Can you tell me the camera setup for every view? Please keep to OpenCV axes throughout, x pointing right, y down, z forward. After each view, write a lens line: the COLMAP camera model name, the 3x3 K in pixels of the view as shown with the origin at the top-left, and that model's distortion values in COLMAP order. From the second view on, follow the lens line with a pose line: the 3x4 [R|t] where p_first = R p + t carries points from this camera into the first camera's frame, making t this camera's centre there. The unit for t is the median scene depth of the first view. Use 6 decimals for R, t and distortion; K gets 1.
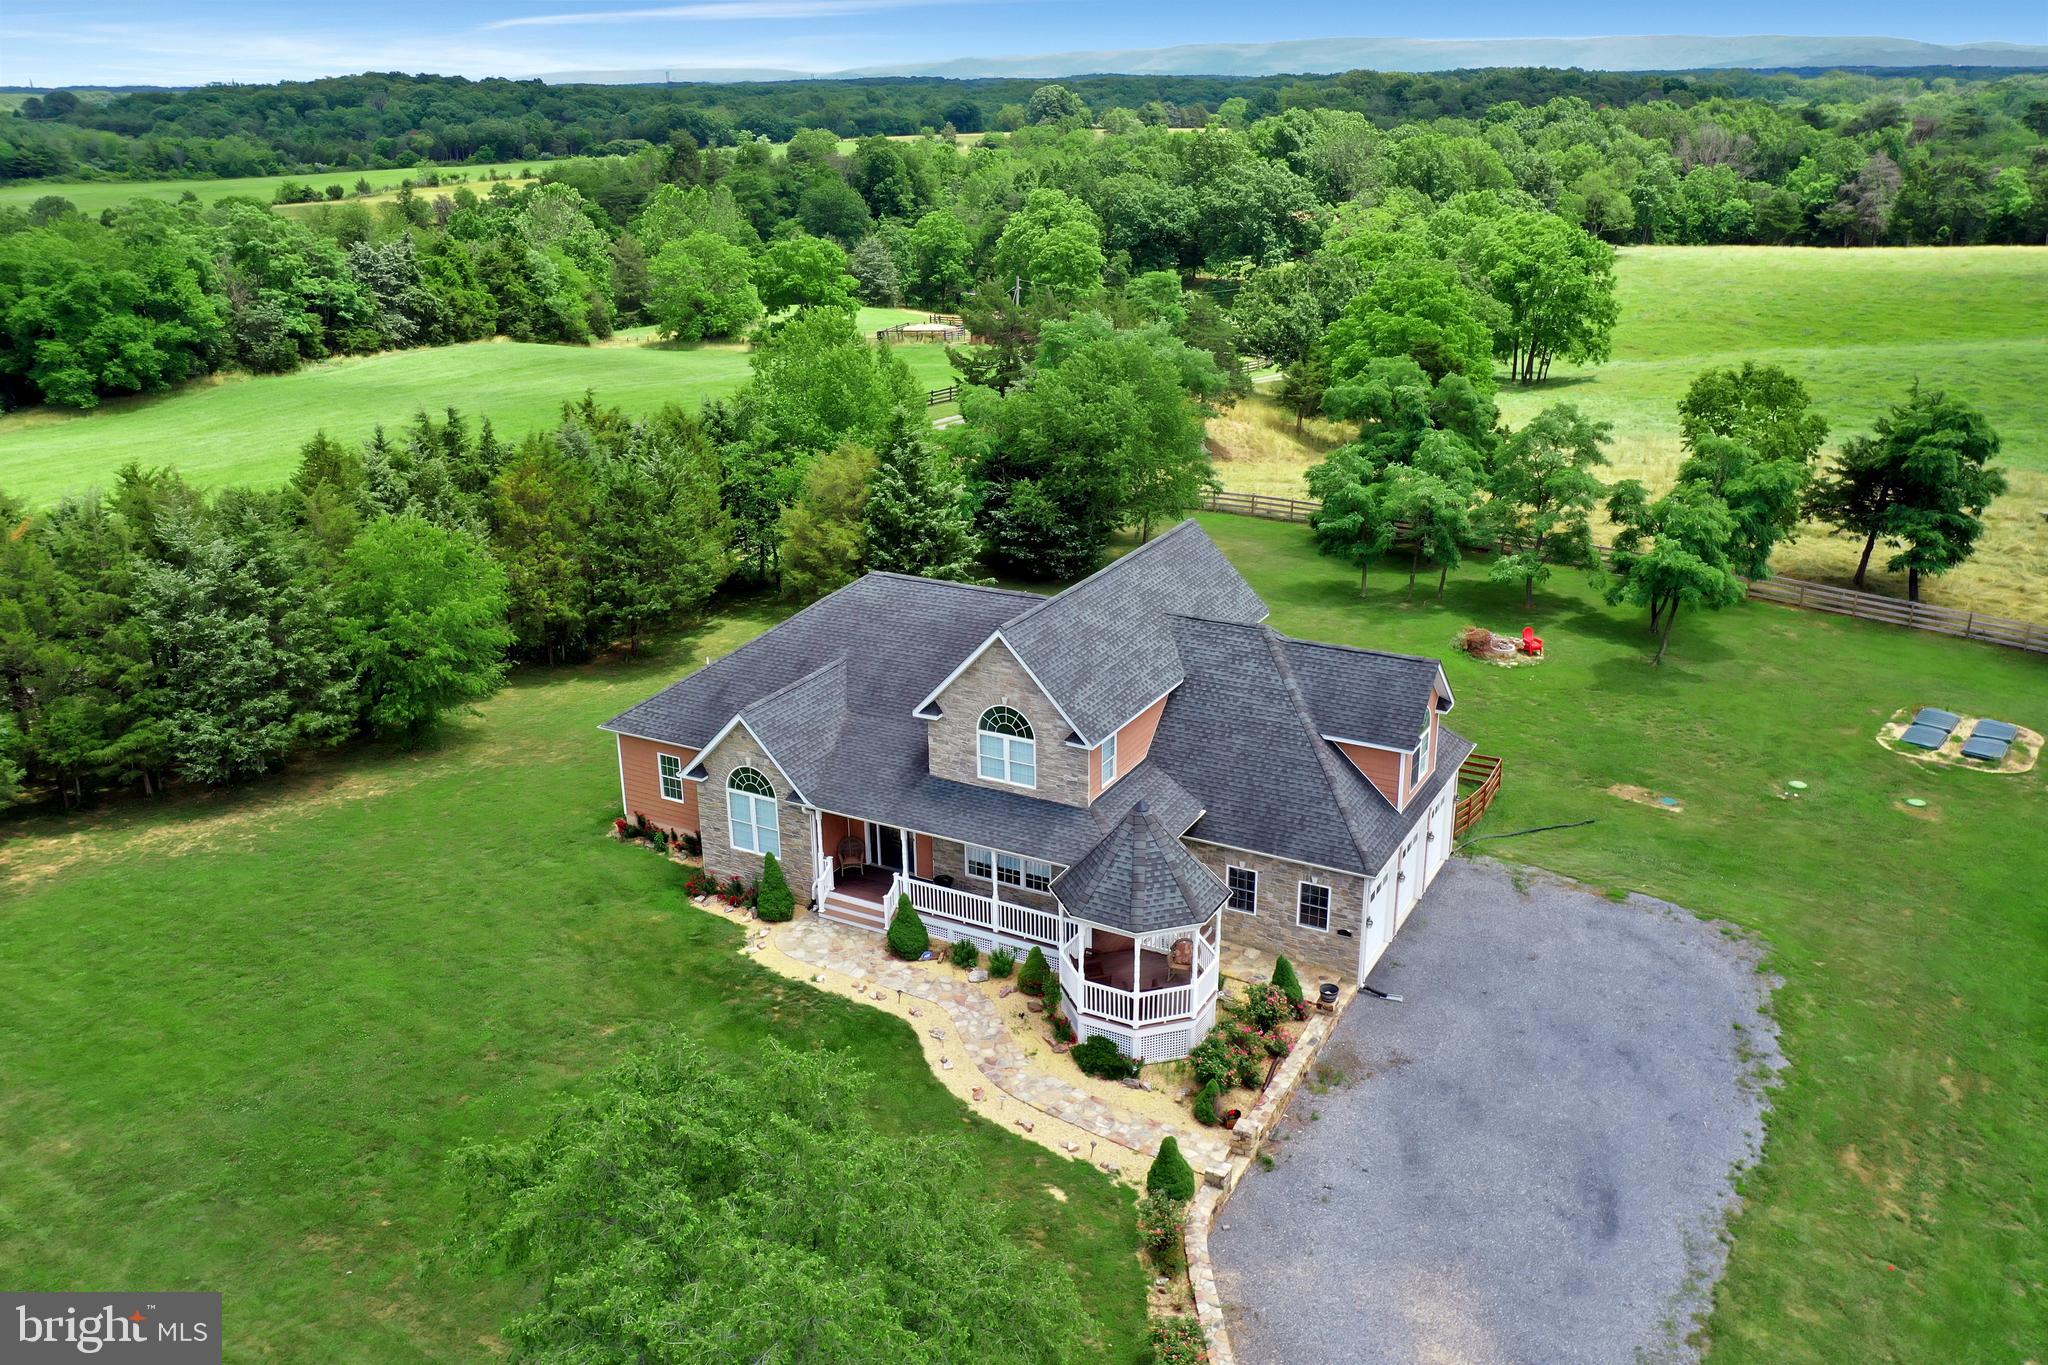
lens RADIAL K [[1644.1, 0, 1019.0], [0, 1644.1, 647.7], [0, 0, 1]] dist [-0.009078, 0.002009]
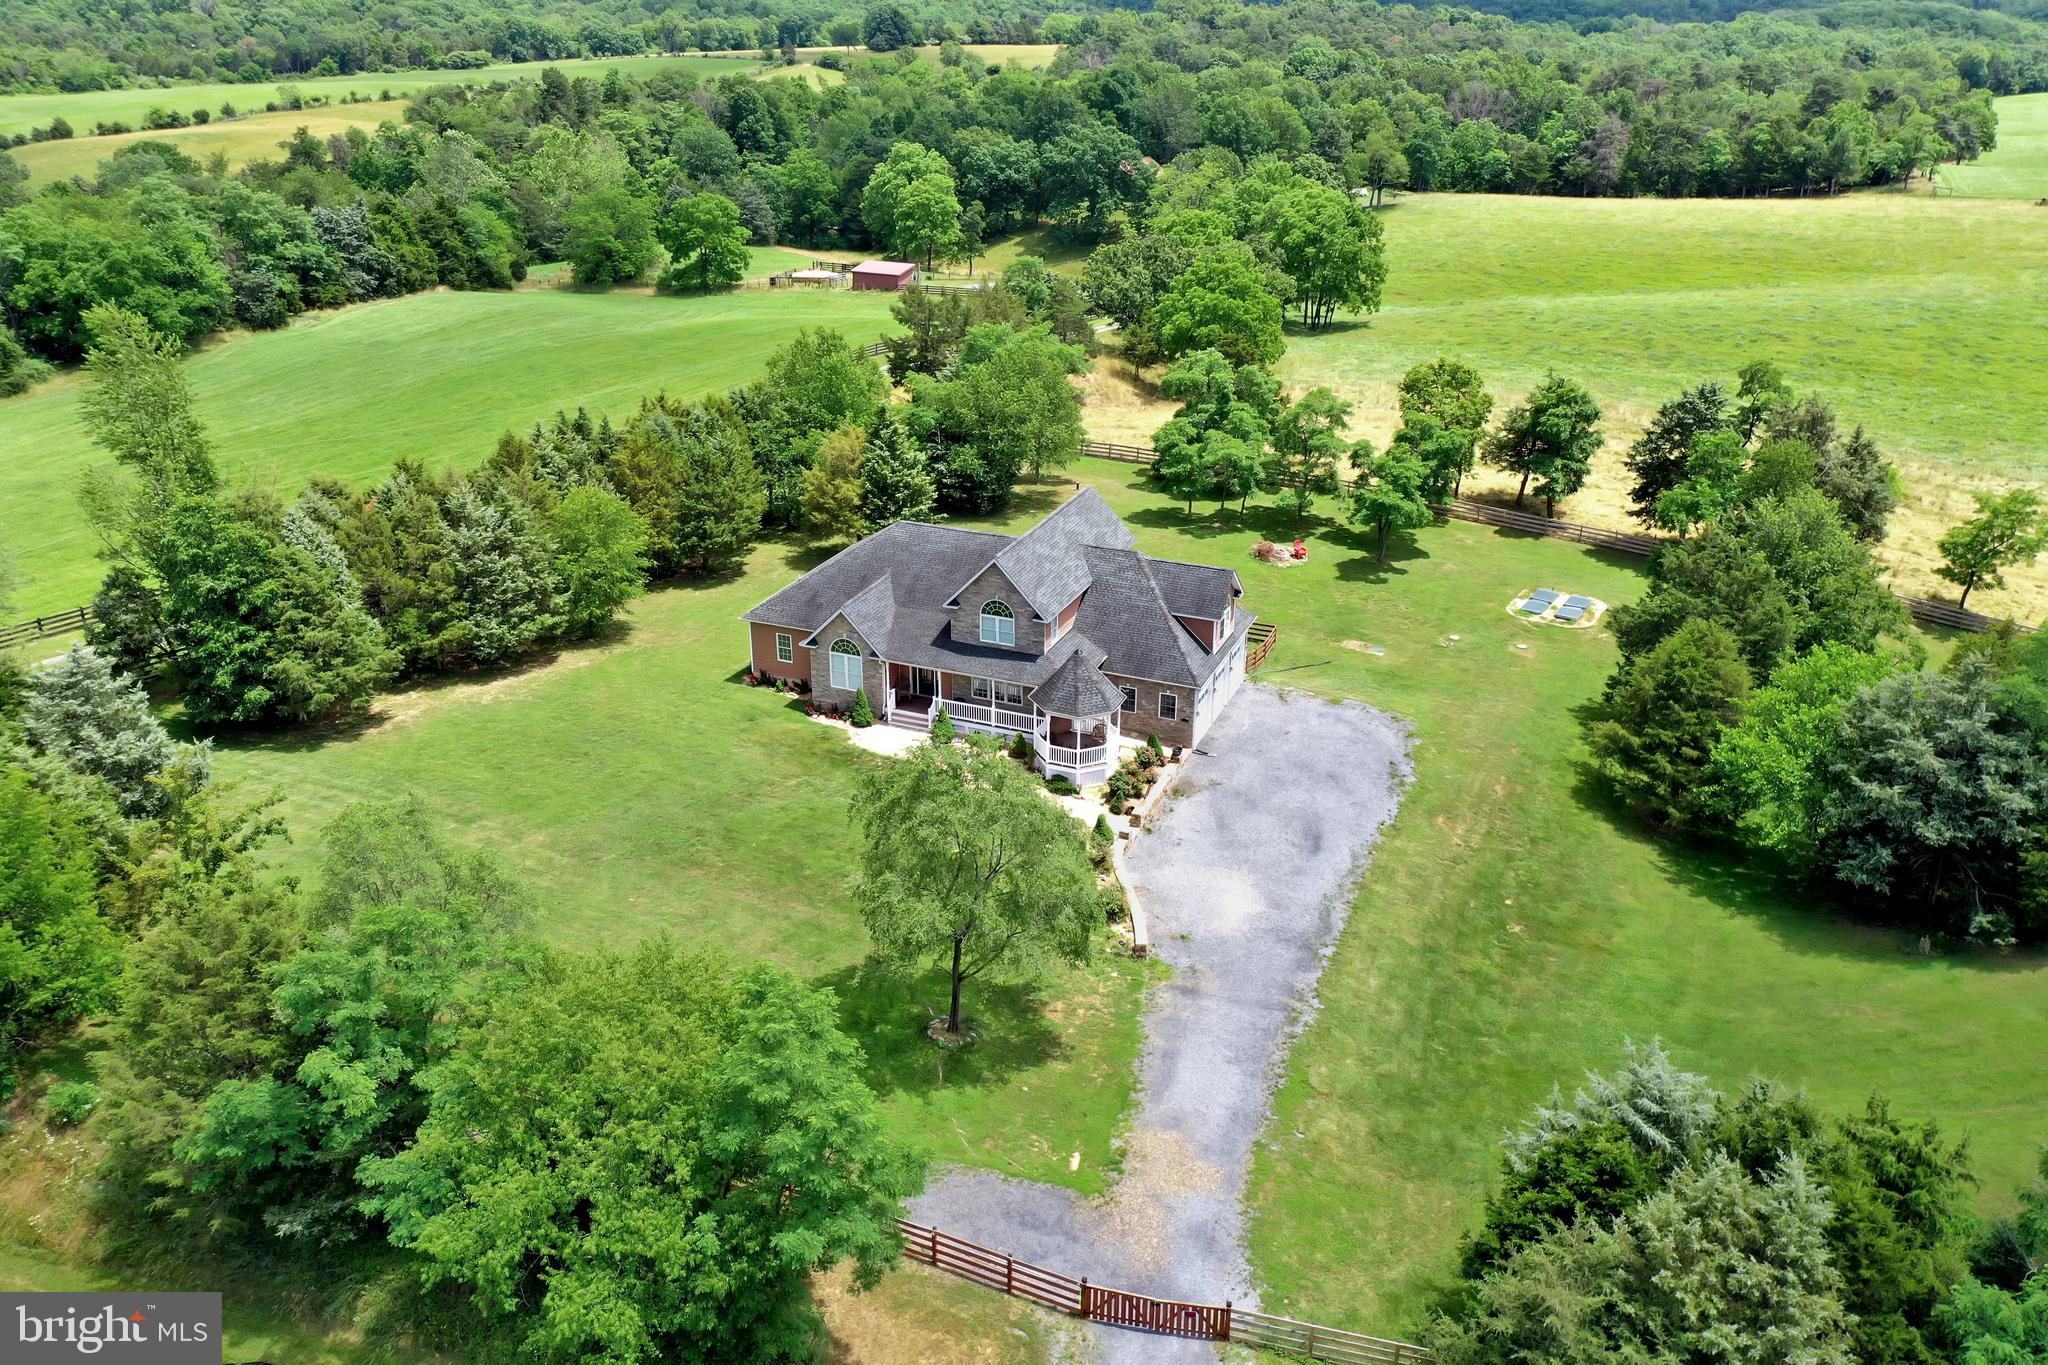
lens RADIAL K [[1605.5, 0, 1019.6], [0, 1605.5, 636.6], [0, 0, 1]] dist [-0.006805, -0.003452]
pose [[0.994362, -0.024865, 0.103078, -0.096702], [0.018578, 0.997934, 0.061509, -0.018983], [-0.104395, -0.059247, 0.992770, -0.434845]]
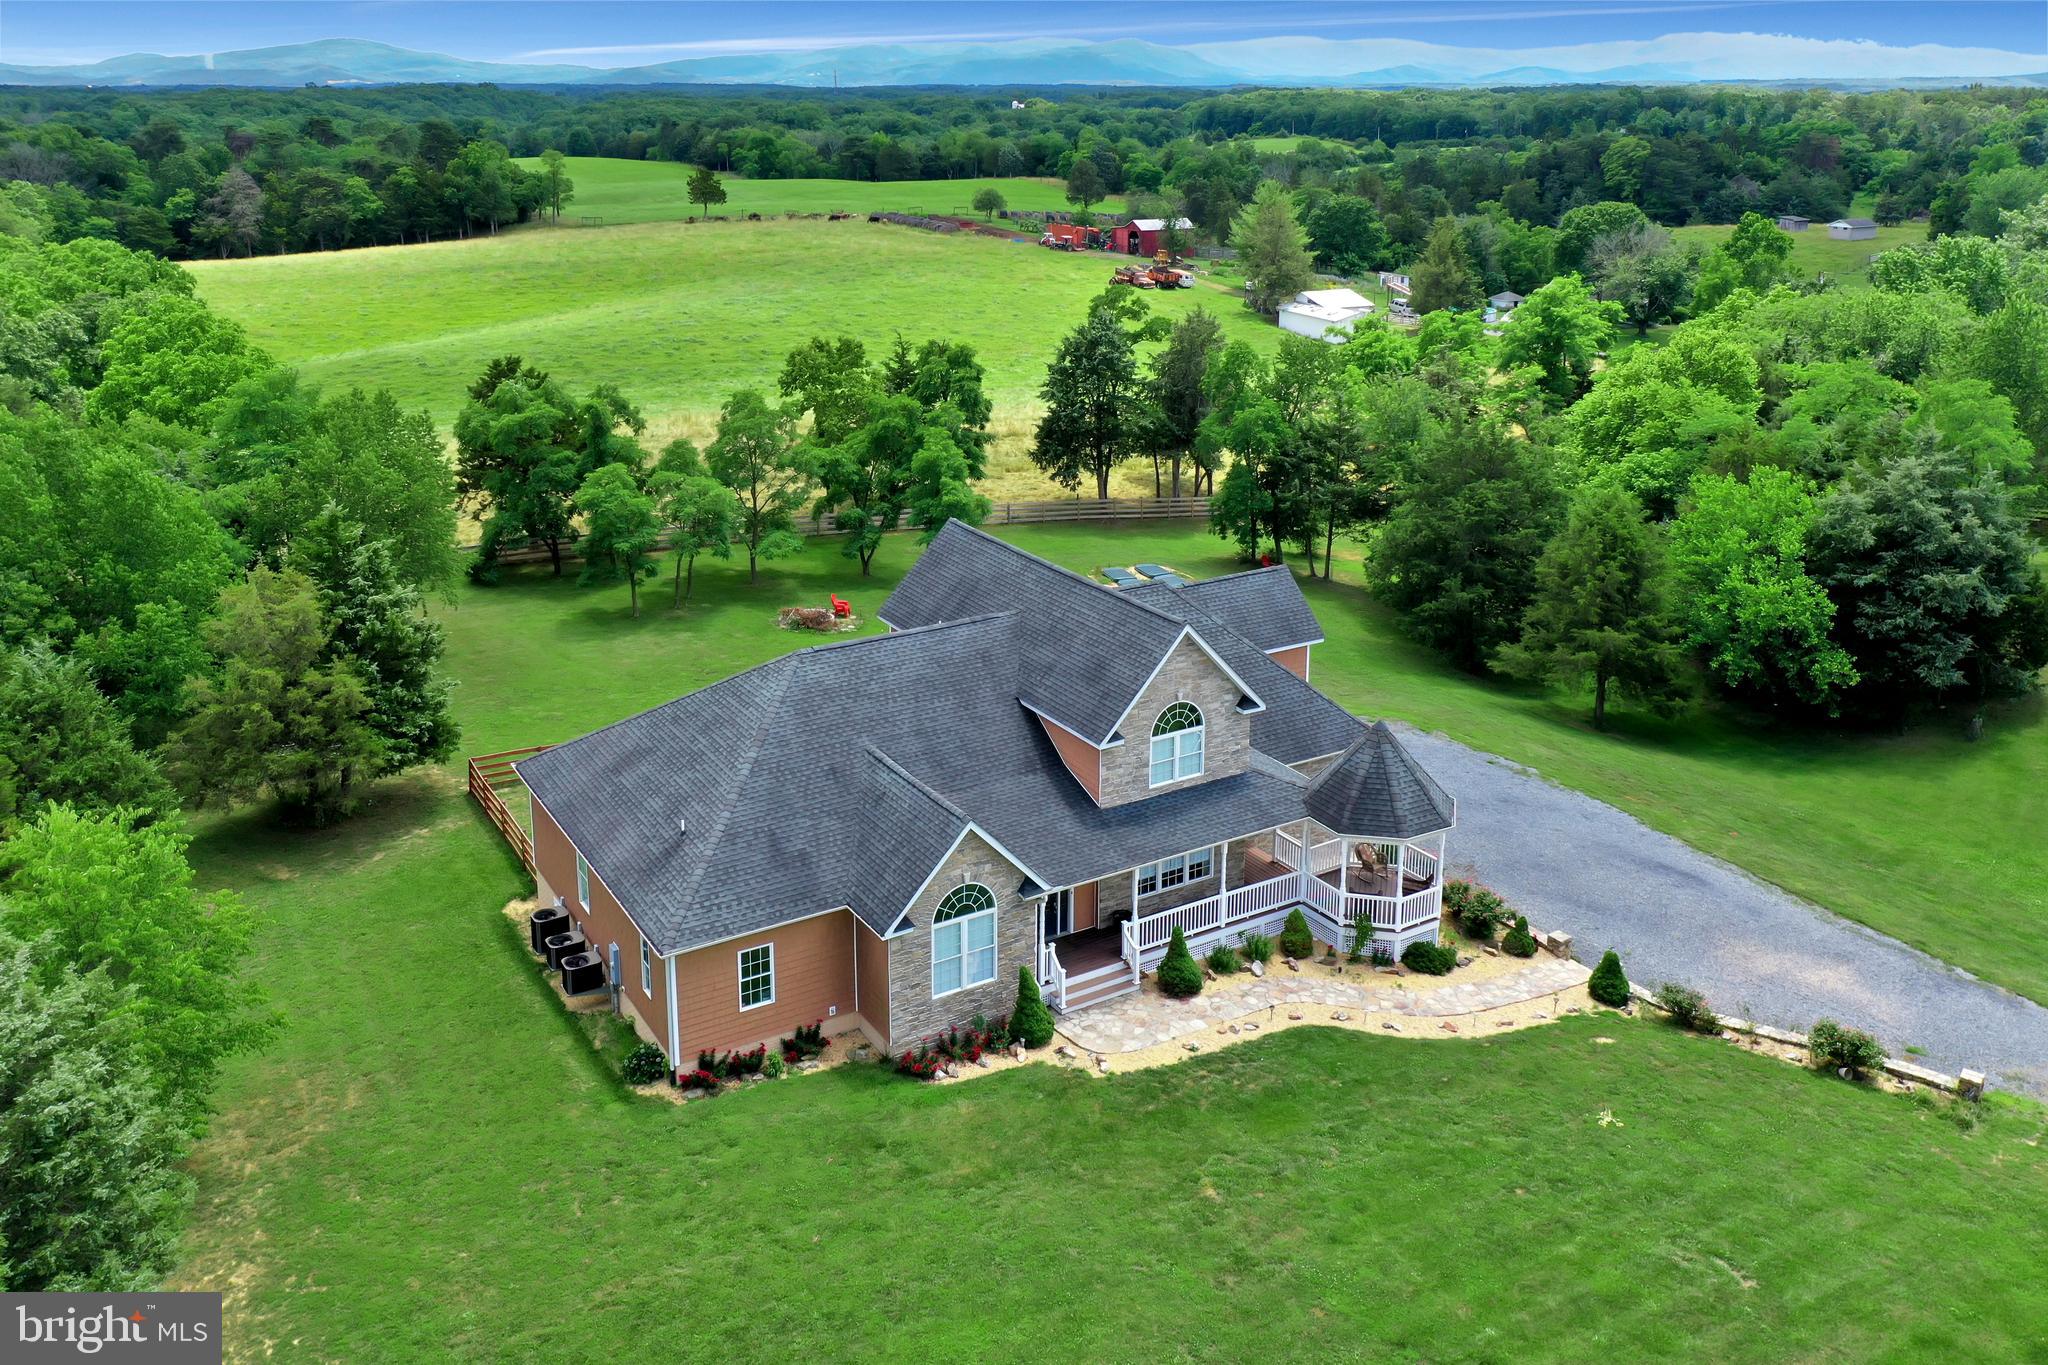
lens RADIAL K [[1673.2, 0, 1018.4], [0, 1673.2, 379.8], [0, 0, 1]] dist [-0.004424, -0.001956]
pose [[0.496968, -0.130617, 0.857882, -0.529272], [0.271206, 0.962463, -0.010569, -0.099041], [-0.824300, 0.237915, 0.513738, 0.296458]]
